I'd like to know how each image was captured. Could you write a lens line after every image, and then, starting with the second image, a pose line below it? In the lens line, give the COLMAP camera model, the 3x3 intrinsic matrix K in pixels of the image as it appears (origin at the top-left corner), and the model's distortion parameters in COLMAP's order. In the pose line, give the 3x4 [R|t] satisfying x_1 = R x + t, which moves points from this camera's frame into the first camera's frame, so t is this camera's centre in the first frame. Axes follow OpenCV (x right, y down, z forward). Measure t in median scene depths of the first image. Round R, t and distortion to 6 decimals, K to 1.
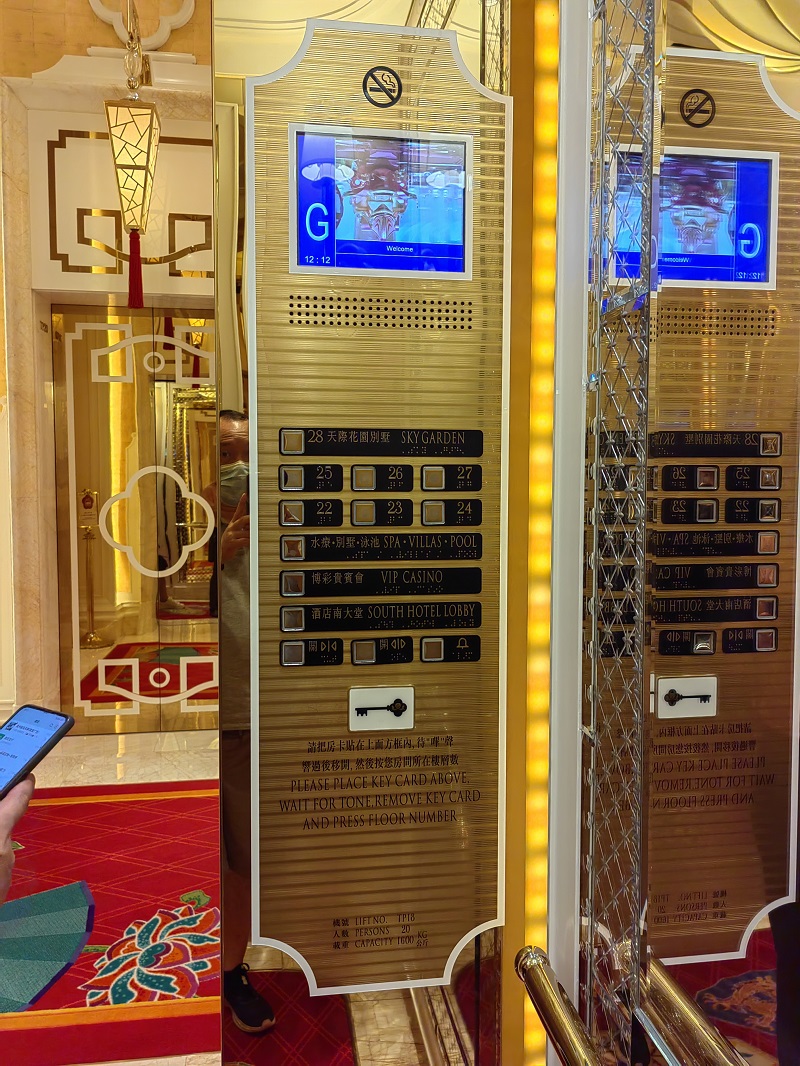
lens RADIAL K [[843.6, 0, 359.3], [0, 843.6, 499.1], [0, 0, 1]] dist [0.041214, -0.039074]
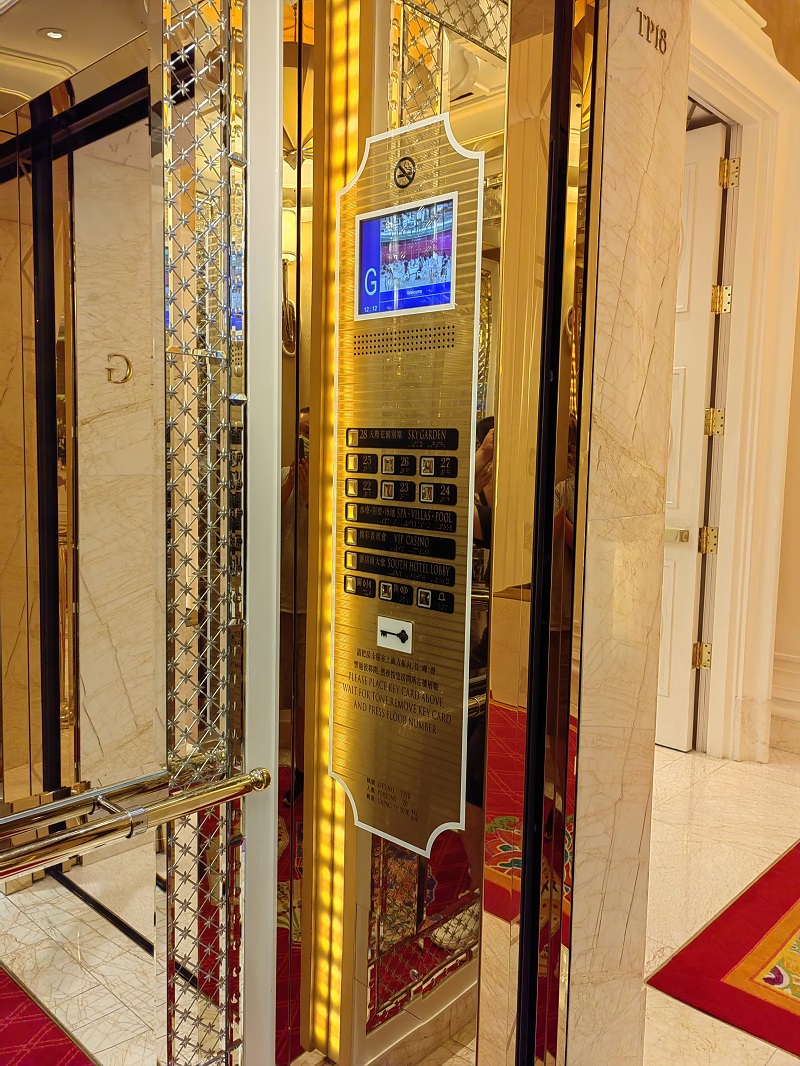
lens RADIAL K [[843.6, 0, 393.1], [0, 843.6, 532.9], [0, 0, 1]] dist [0.041214, -0.039074]
pose [[0.607636, 0.089922, -0.789108, 1.088961], [-0.064288, 0.995878, 0.063980, -0.002379], [0.791609, 0.011854, 0.610913, 0.166808]]
